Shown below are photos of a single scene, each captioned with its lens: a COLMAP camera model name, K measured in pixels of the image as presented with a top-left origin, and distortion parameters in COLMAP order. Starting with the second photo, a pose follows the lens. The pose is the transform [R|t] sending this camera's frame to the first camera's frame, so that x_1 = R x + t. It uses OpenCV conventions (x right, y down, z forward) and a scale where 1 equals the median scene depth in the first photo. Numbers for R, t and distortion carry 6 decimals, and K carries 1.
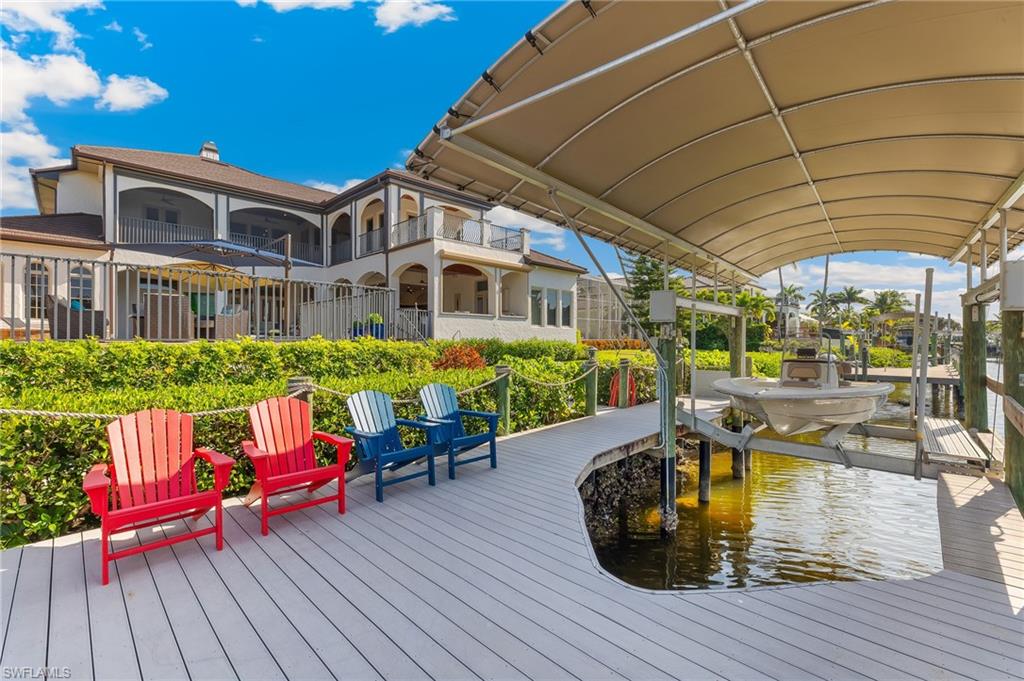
lens RADIAL K [[431.7, 0, 514.5], [0, 431.7, 338.1], [0, 0, 1]] dist [0.000486, 0.000111]
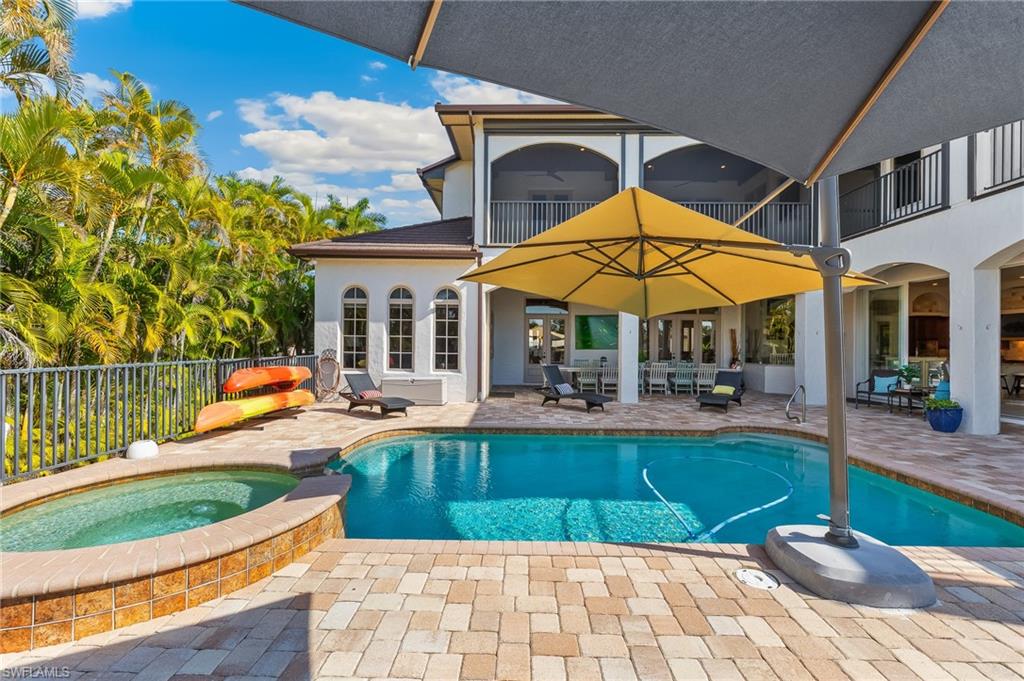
lens RADIAL K [[431.7, 0, 520.8], [0, 431.7, 343.9], [0, 0, 1]] dist [0.000486, 0.000111]
pose [[0.709297, 0.002742, -0.704905, -0.416469], [-0.007149, 0.999969, -0.003304, -0.071185], [0.704874, 0.007383, 0.709294, 0.550311]]
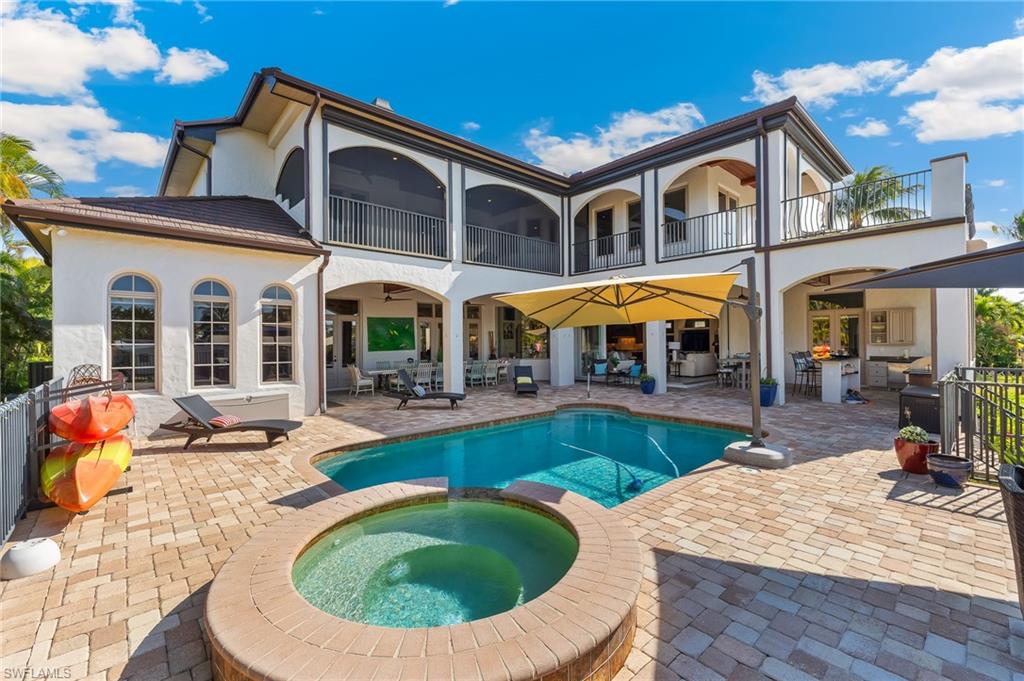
lens RADIAL K [[431.7, 0, 501.4], [0, 431.7, 339.5], [0, 0, 1]] dist [0.000486, 0.000111]
pose [[0.999058, -0.009699, -0.042291, -0.619361], [0.009696, 0.999953, -0.000258, -0.083526], [0.042291, -0.000152, 0.999105, 0.408935]]
